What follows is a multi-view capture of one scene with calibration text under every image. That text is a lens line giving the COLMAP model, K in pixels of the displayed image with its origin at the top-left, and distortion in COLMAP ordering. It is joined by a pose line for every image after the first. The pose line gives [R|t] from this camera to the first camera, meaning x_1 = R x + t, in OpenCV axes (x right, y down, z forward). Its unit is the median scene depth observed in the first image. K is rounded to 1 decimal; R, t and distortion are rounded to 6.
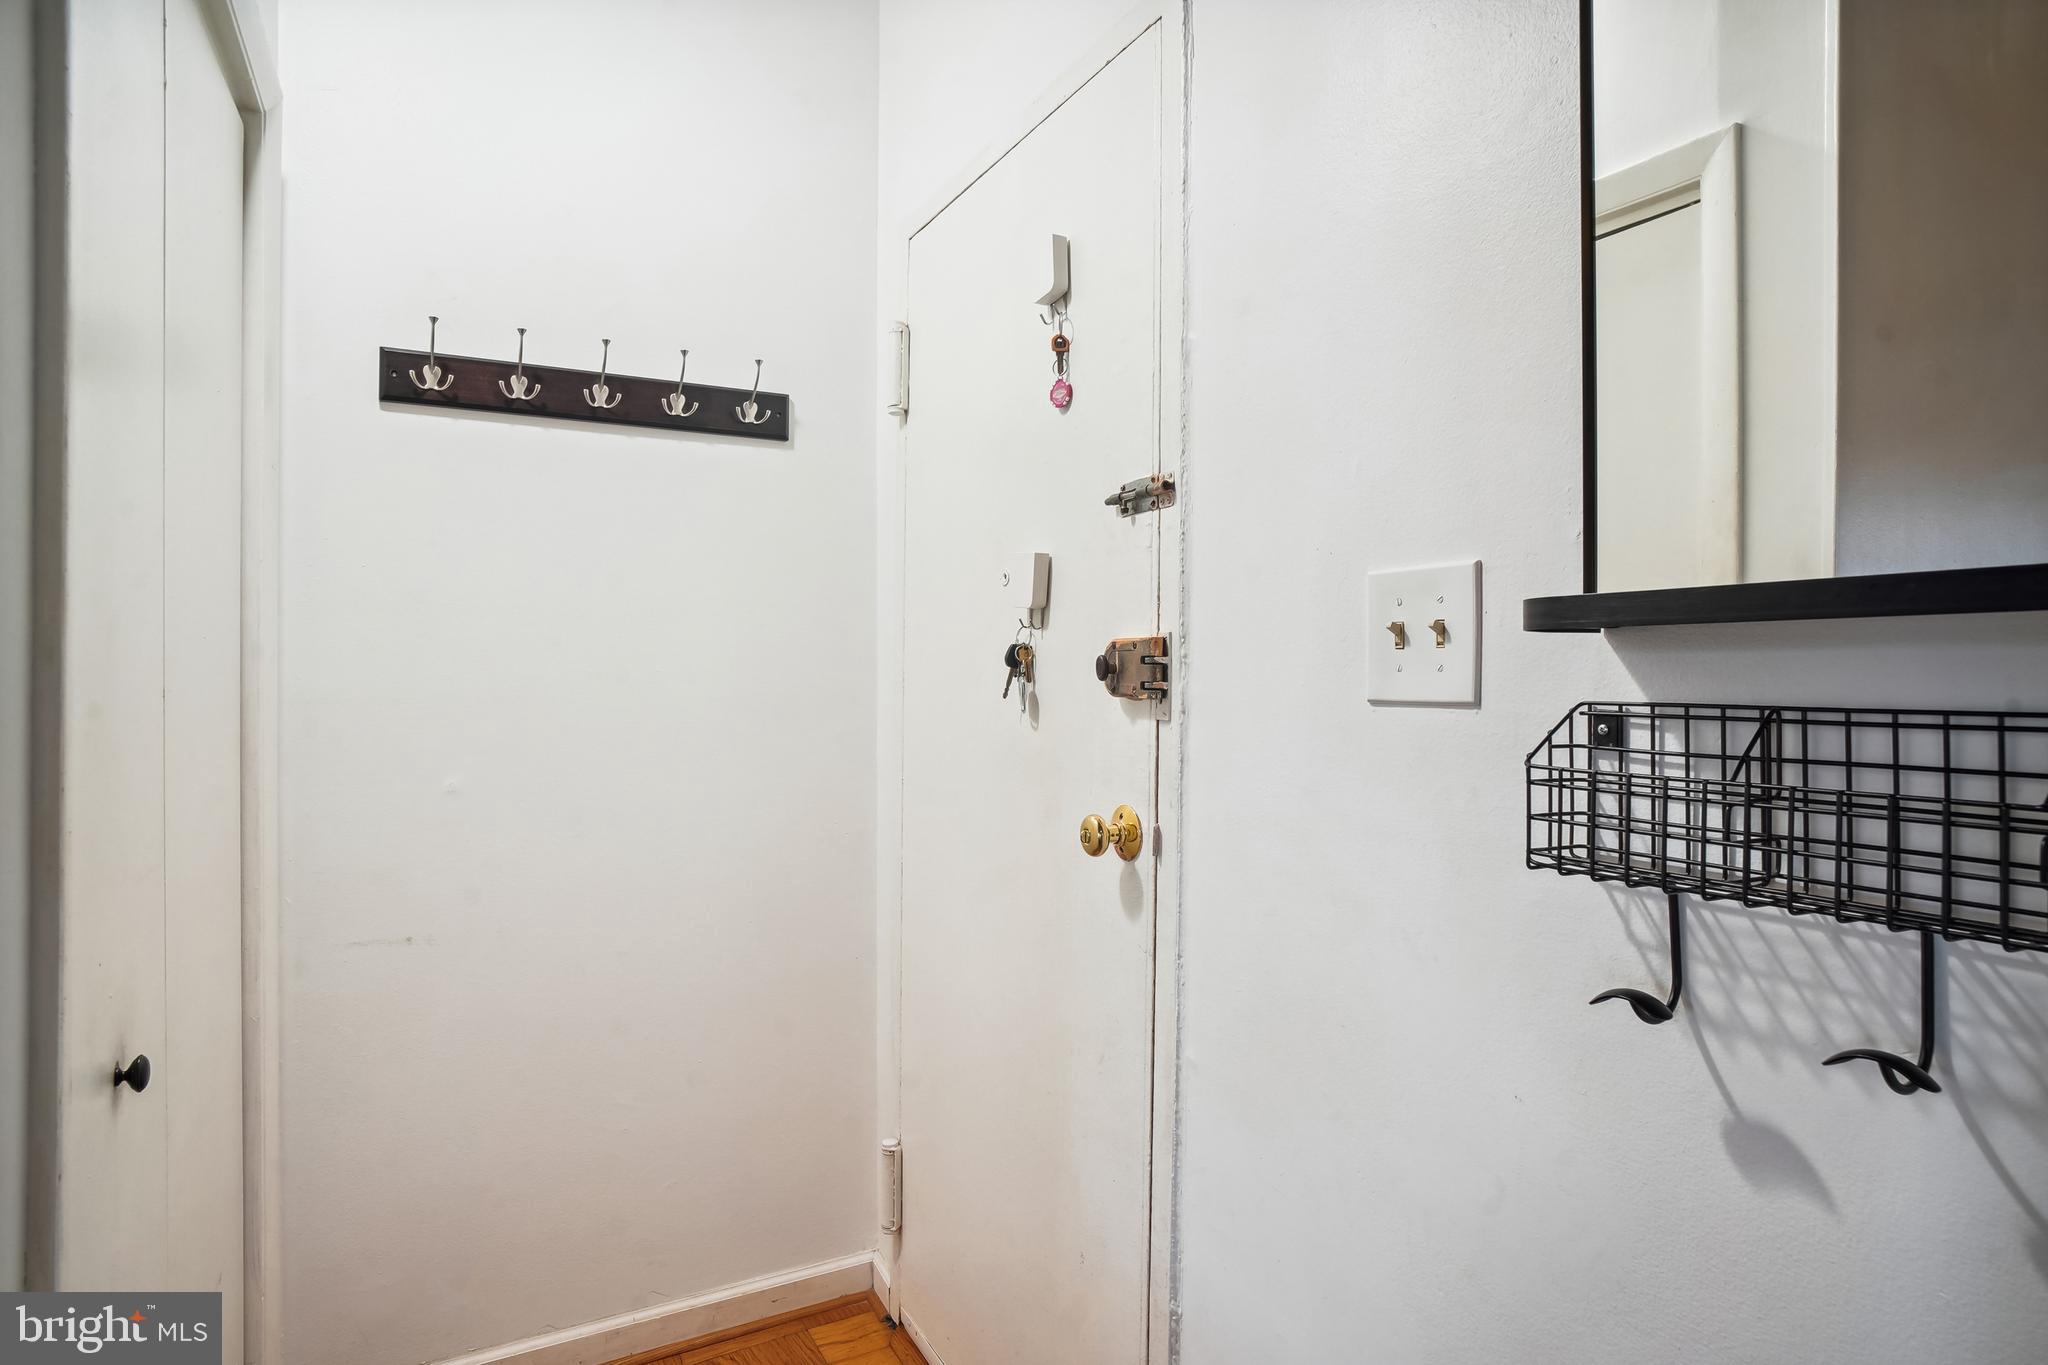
lens RADIAL K [[1109.3, 0, 1030.2], [0, 1109.3, 664.0], [0, 0, 1]] dist [-0.059571, 0.035107]
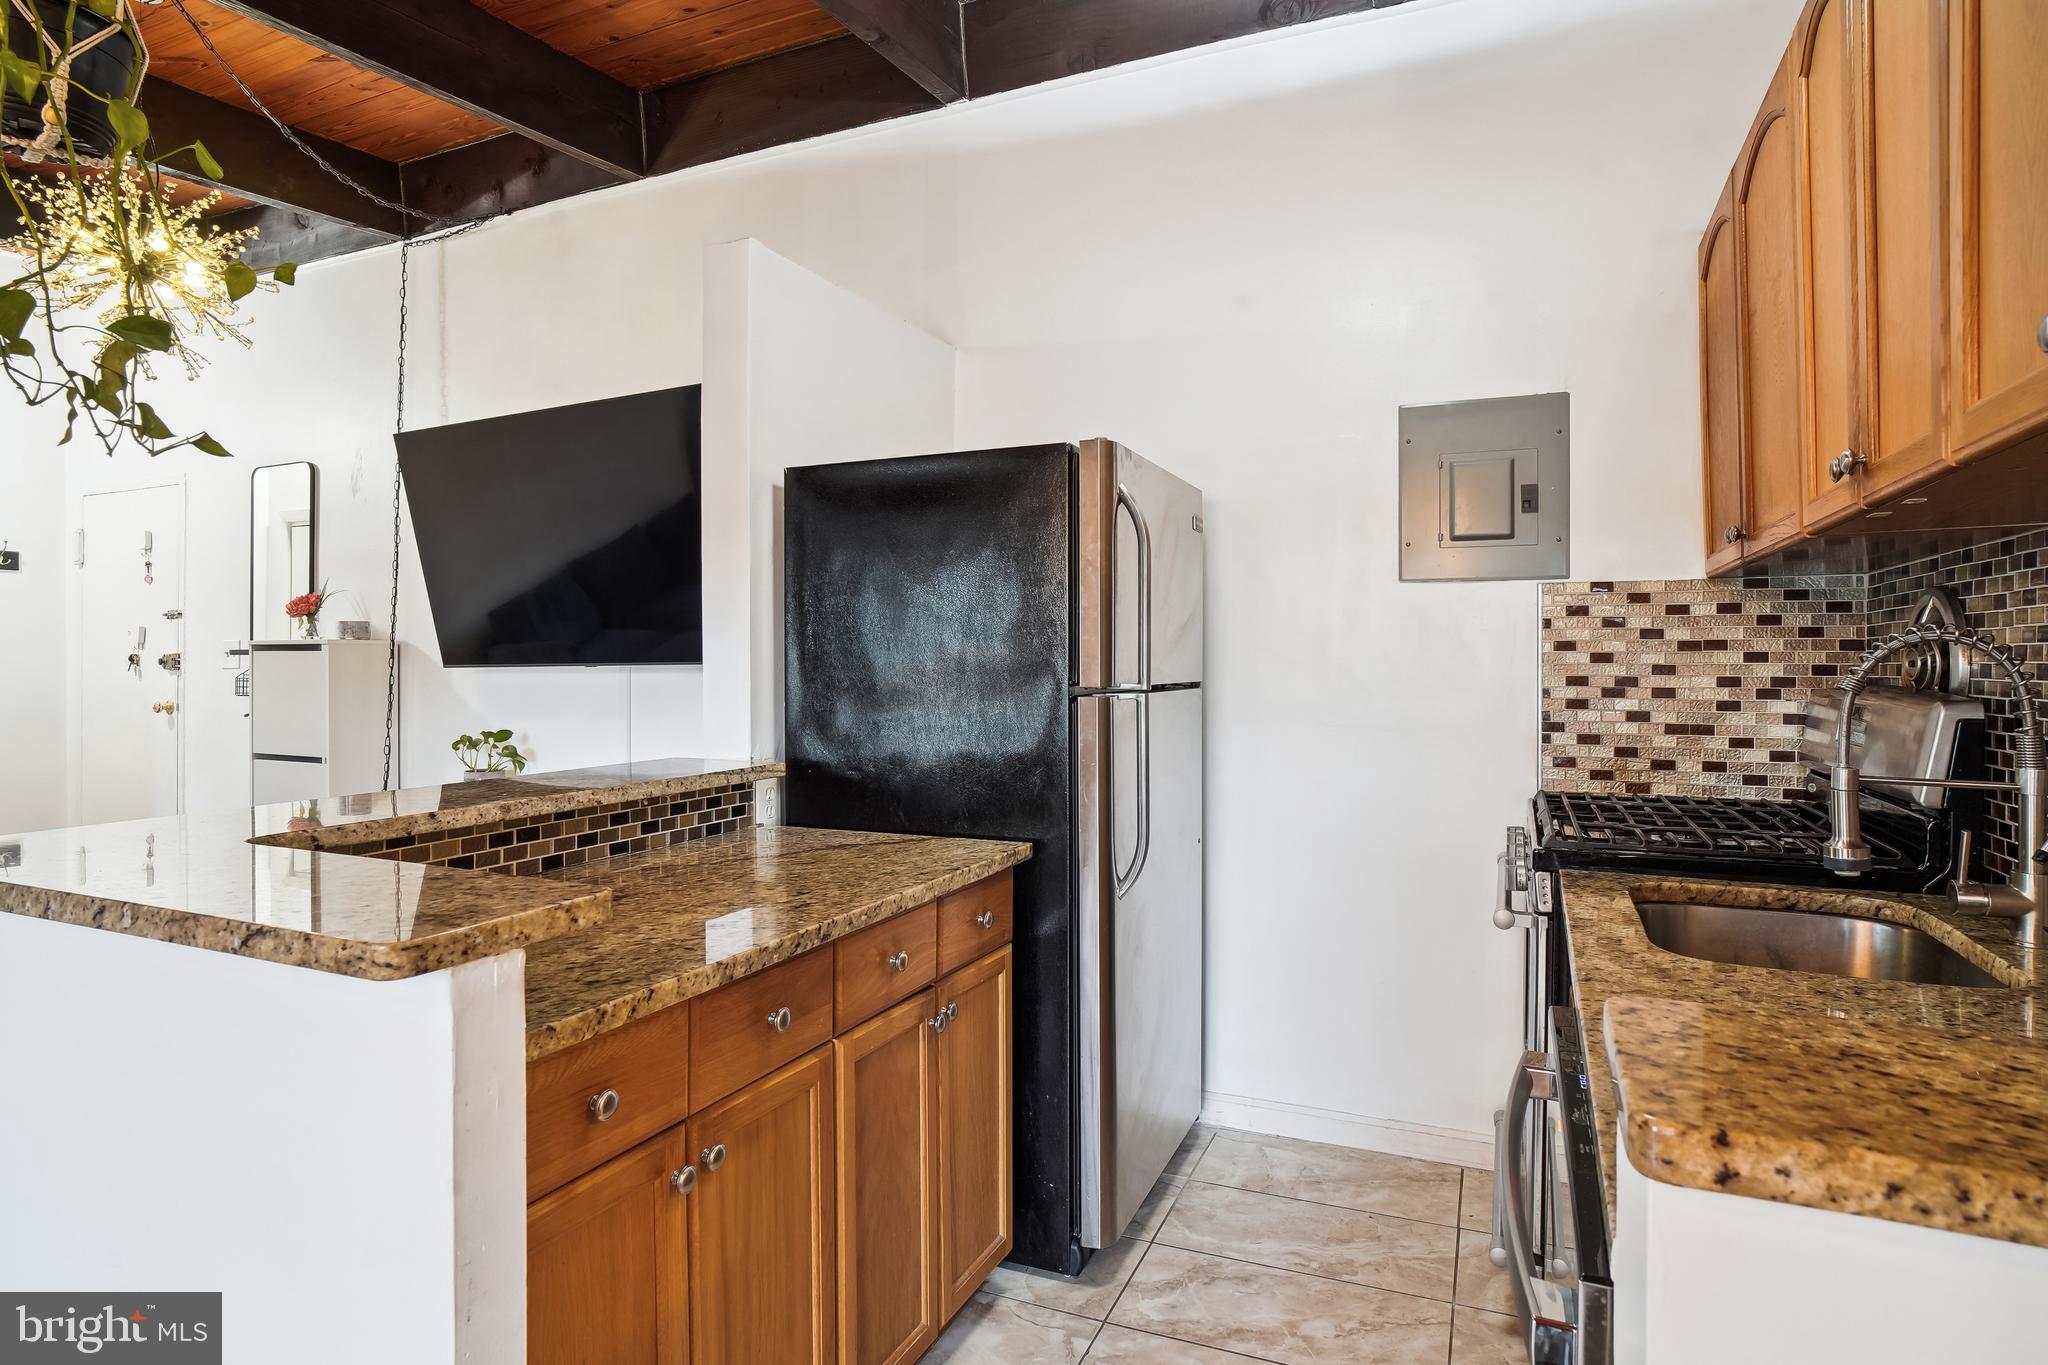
lens RADIAL K [[1109.3, 0, 1030.2], [0, 1109.3, 664.0], [0, 0, 1]] dist [-0.059571, 0.035107]
pose [[0.797207, -0.003583, 0.603695, 0.189017], [0.000528, 0.999986, 0.005239, -0.005157], [-0.603705, -0.003858, 0.797198, -3.441624]]
